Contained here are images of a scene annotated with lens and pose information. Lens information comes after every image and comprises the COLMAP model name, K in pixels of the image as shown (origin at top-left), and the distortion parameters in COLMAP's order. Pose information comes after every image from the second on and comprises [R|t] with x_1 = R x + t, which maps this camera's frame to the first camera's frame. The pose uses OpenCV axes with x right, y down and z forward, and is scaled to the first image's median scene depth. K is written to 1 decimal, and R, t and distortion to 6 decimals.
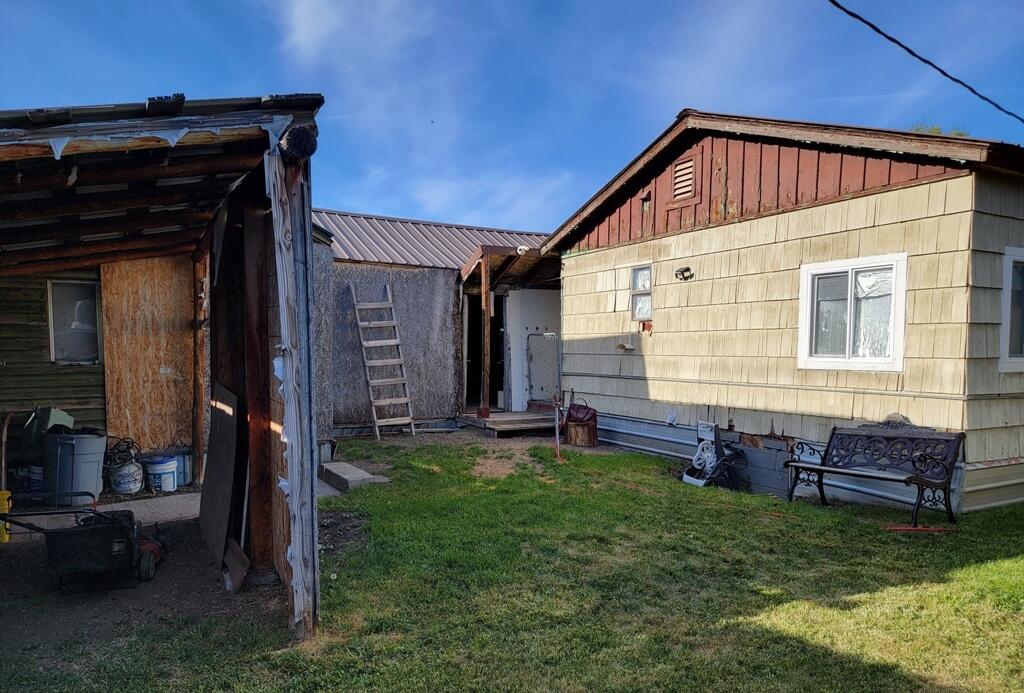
lens RADIAL K [[701.9, 0, 512.4], [0, 701.9, 373.6], [0, 0, 1]] dist [0.087955, -0.072612]
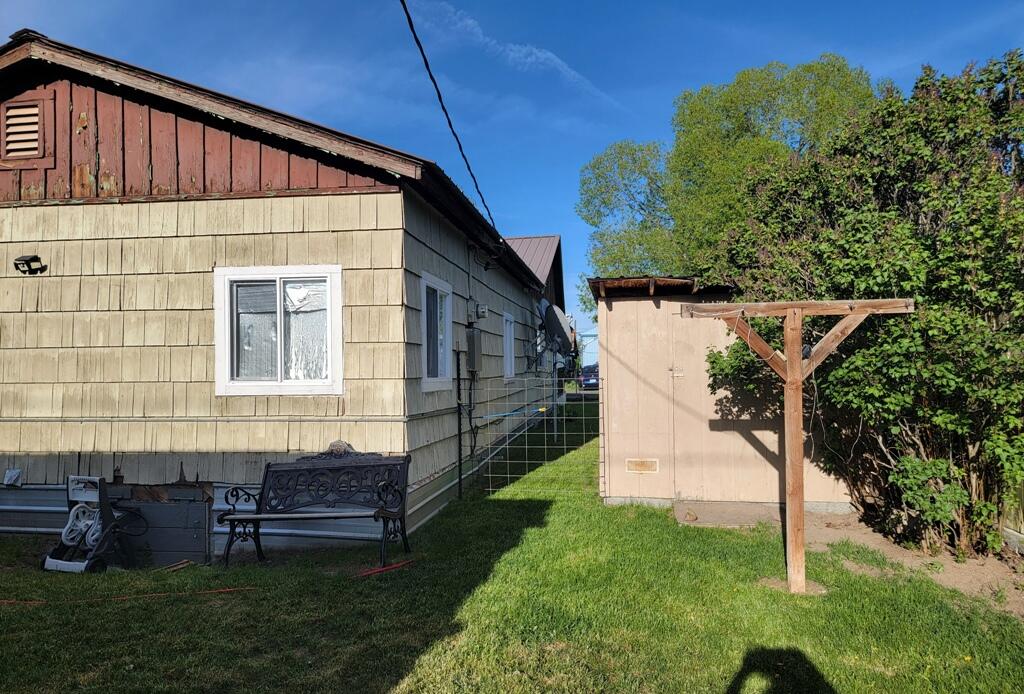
lens RADIAL K [[701.9, 0, 512.4], [0, 701.9, 374.1], [0, 0, 1]] dist [0.087955, -0.072612]
pose [[0.615091, -0.003513, 0.788448, -0.028276], [0.038341, 0.998940, -0.025461, 0.002280], [-0.787523, 0.045891, 0.614574, 0.260209]]
